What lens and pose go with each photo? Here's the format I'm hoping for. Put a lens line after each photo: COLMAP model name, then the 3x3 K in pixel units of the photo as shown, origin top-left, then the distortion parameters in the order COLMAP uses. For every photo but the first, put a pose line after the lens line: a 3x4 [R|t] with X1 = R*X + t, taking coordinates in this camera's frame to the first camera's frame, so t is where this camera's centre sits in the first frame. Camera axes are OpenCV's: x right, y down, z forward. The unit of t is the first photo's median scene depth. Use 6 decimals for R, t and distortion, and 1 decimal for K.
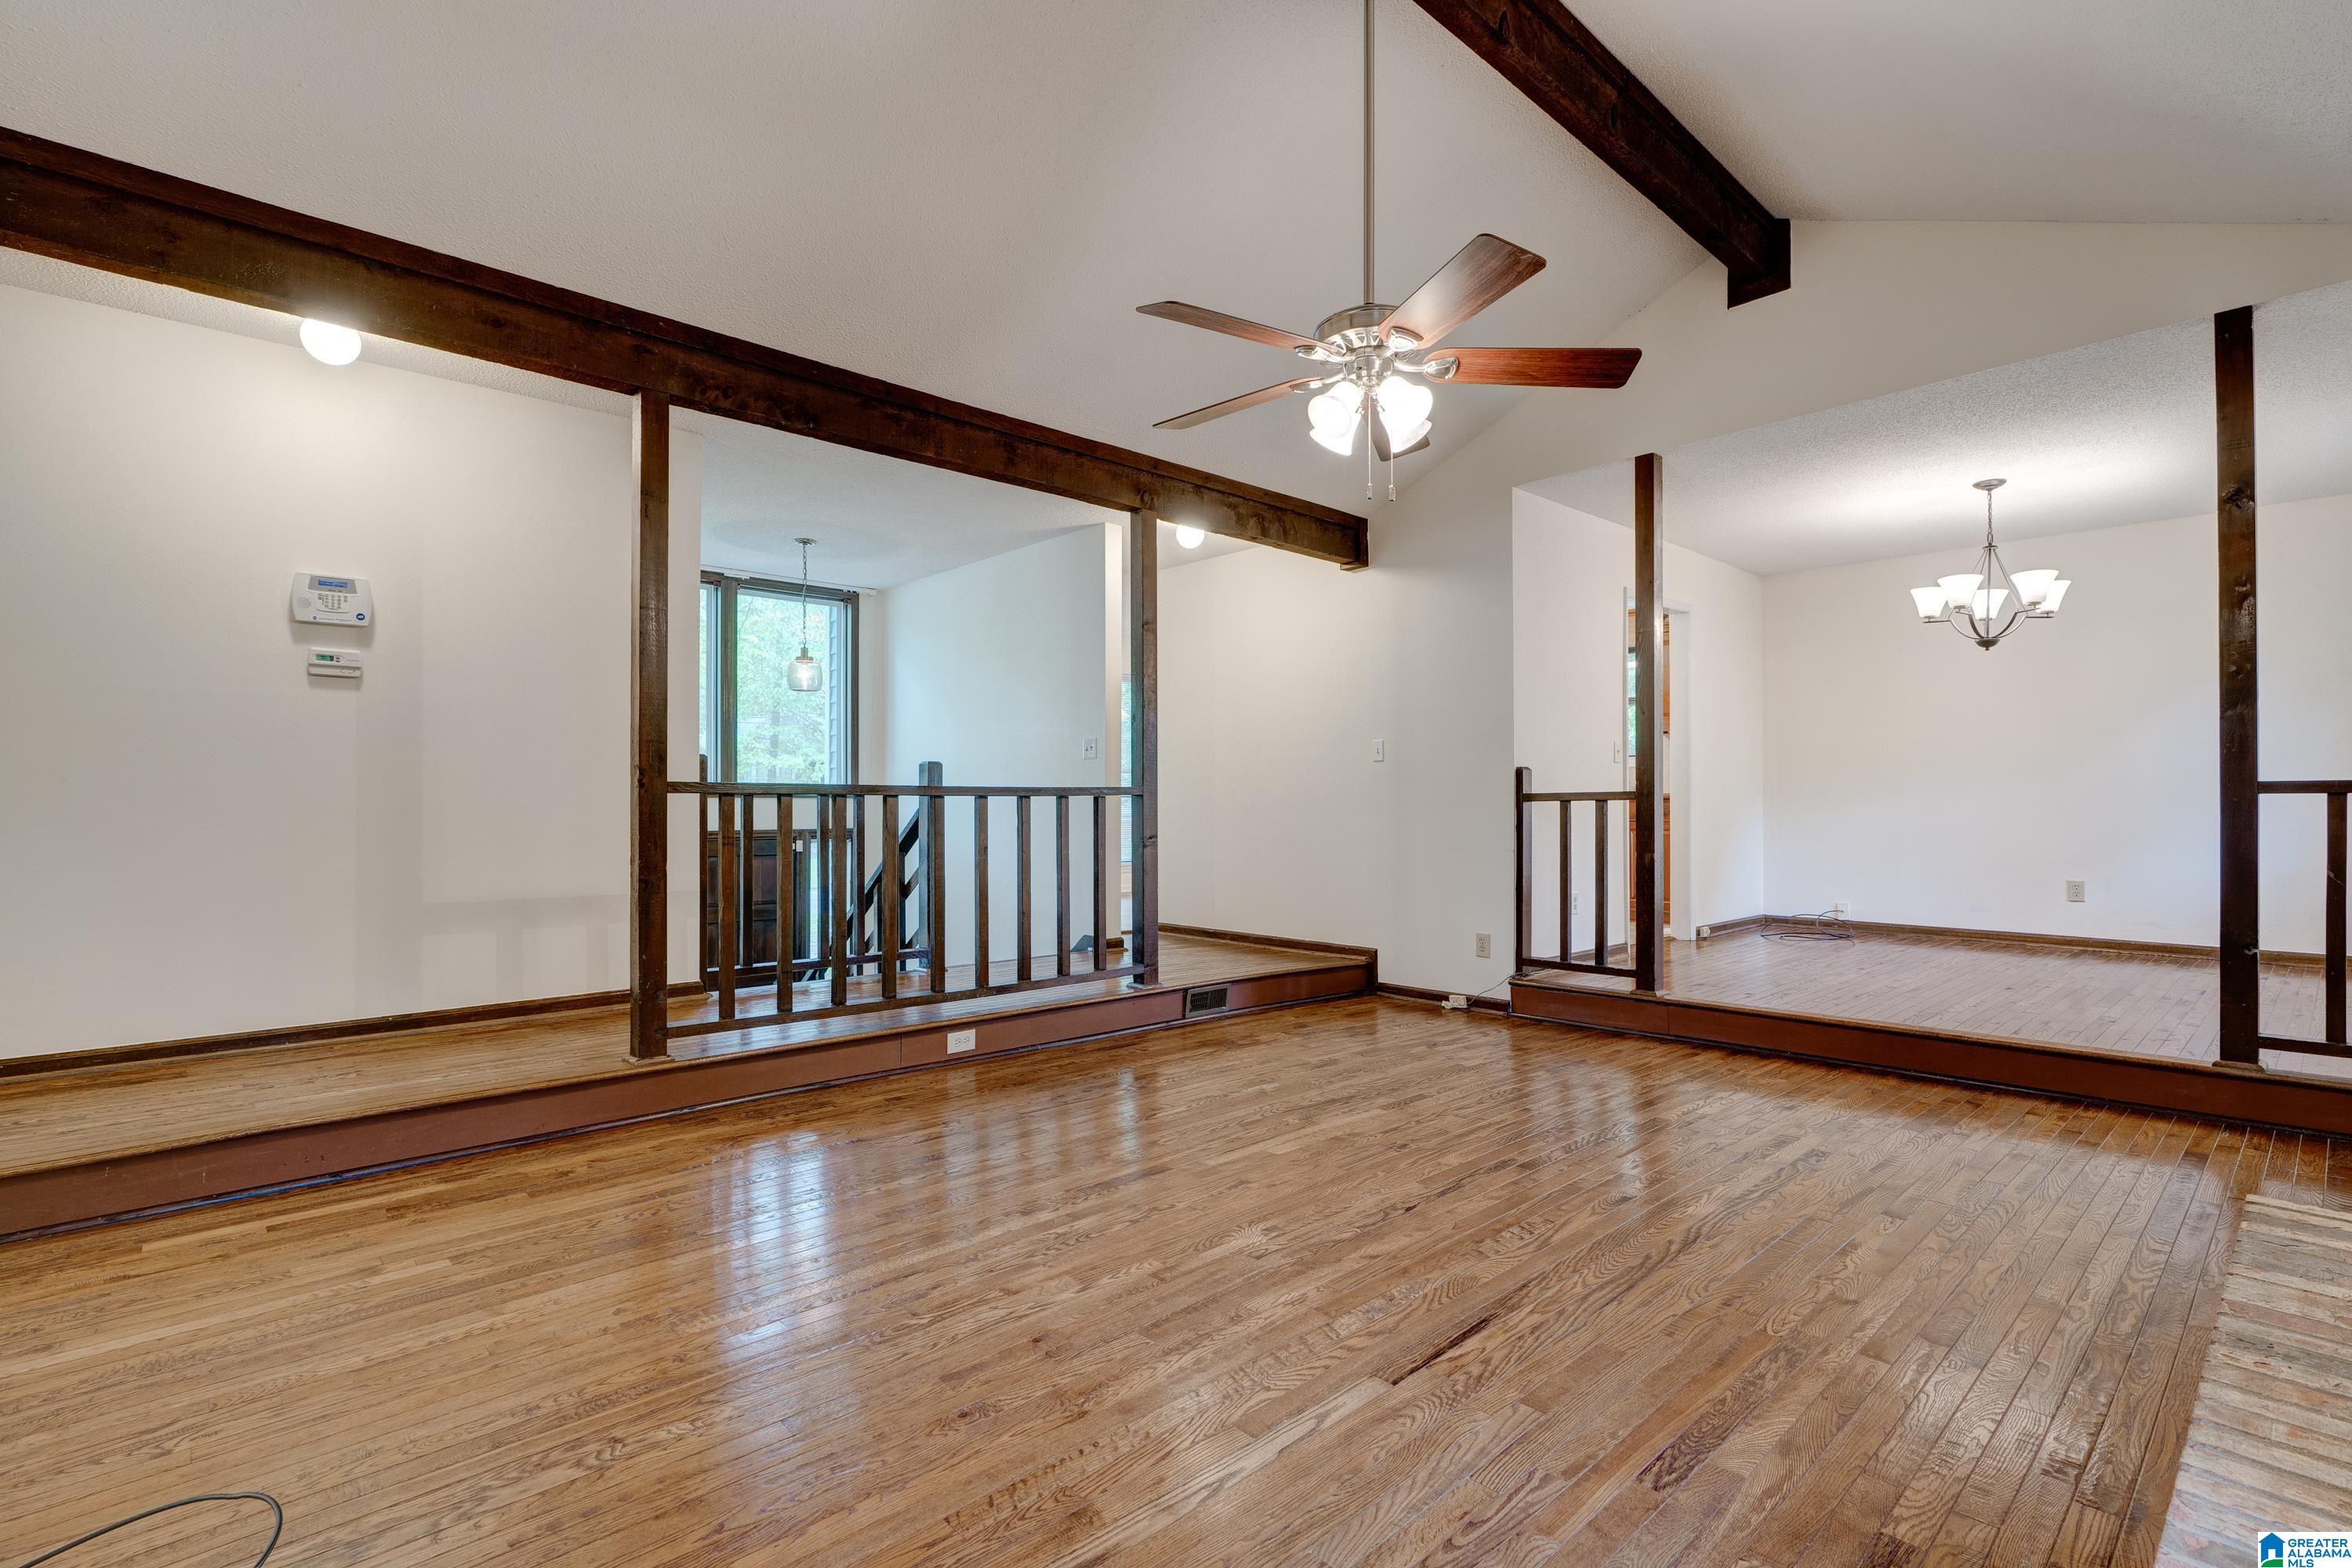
lens RADIAL K [[1071.1, 0, 1173.1], [0, 1071.1, 785.3], [0, 0, 1]] dist [-0.003333, -0.000015]
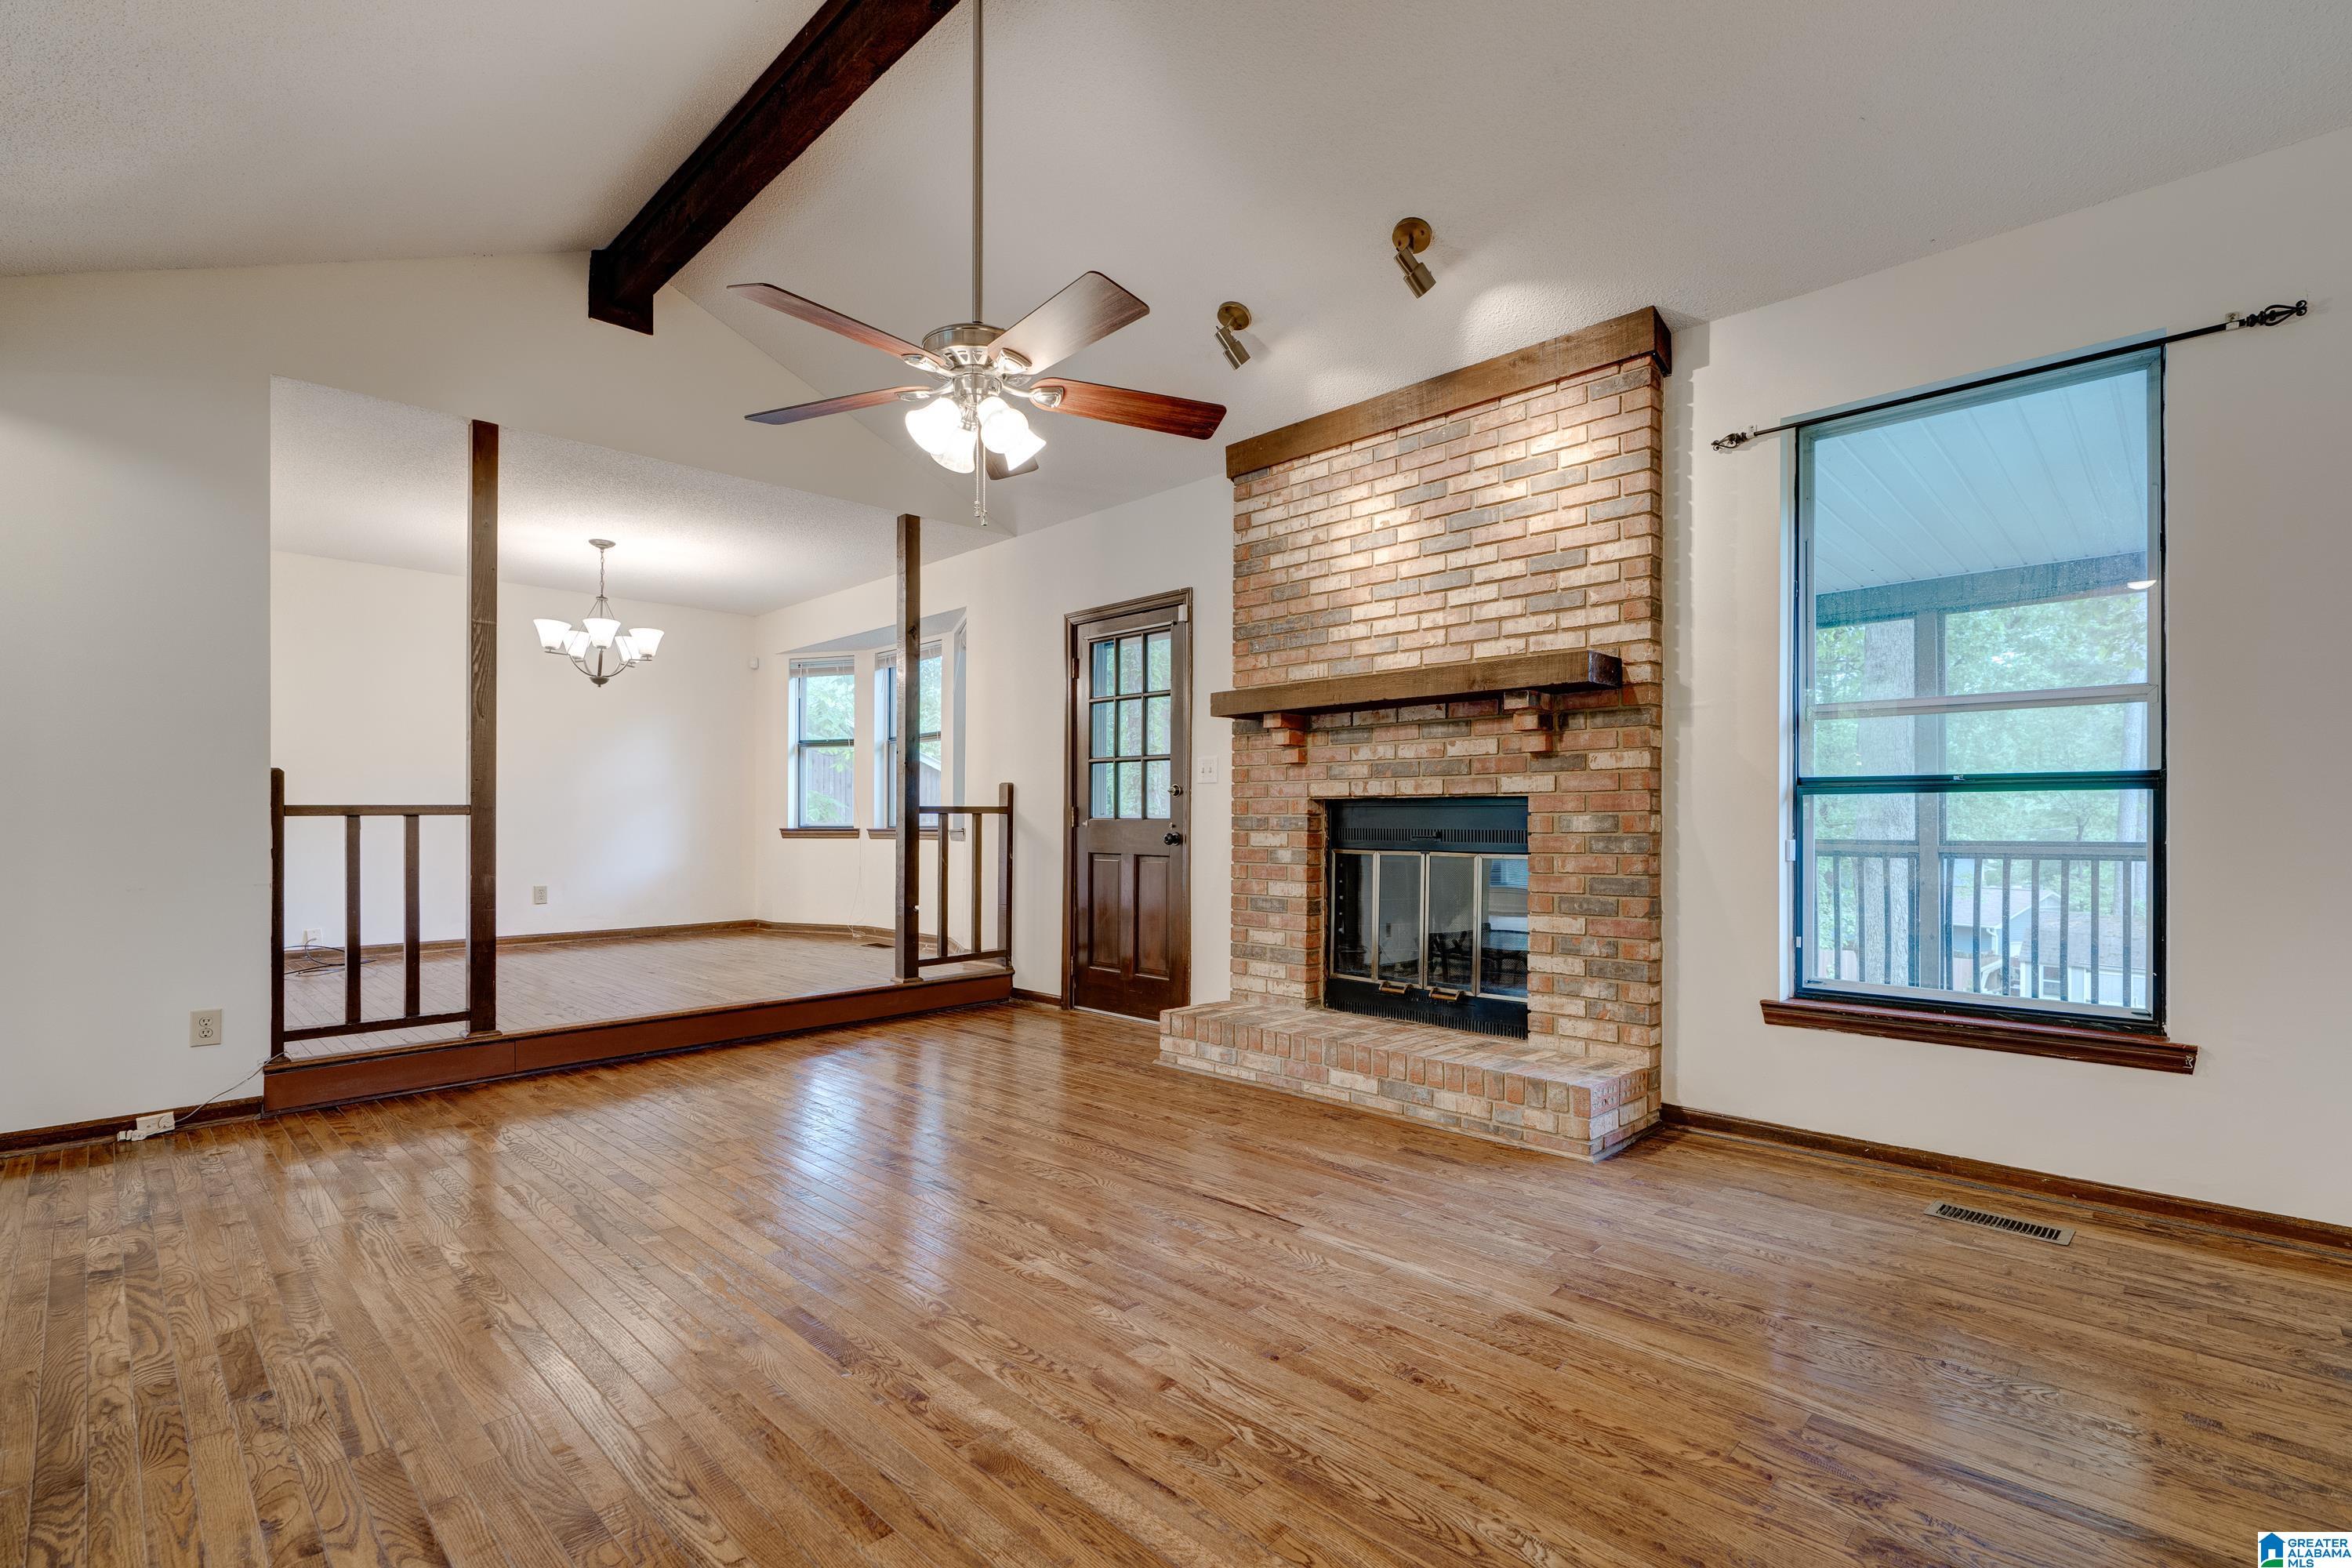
lens RADIAL K [[1071.1, 0, 1172.0], [0, 1071.1, 807.3], [0, 0, 1]] dist [-0.003333, -0.000015]
pose [[-0.036575, 0.012358, 0.999254, -0.461247], [-0.016951, 0.999772, -0.012985, 0.009516], [-0.999187, -0.017413, -0.036357, 0.469334]]
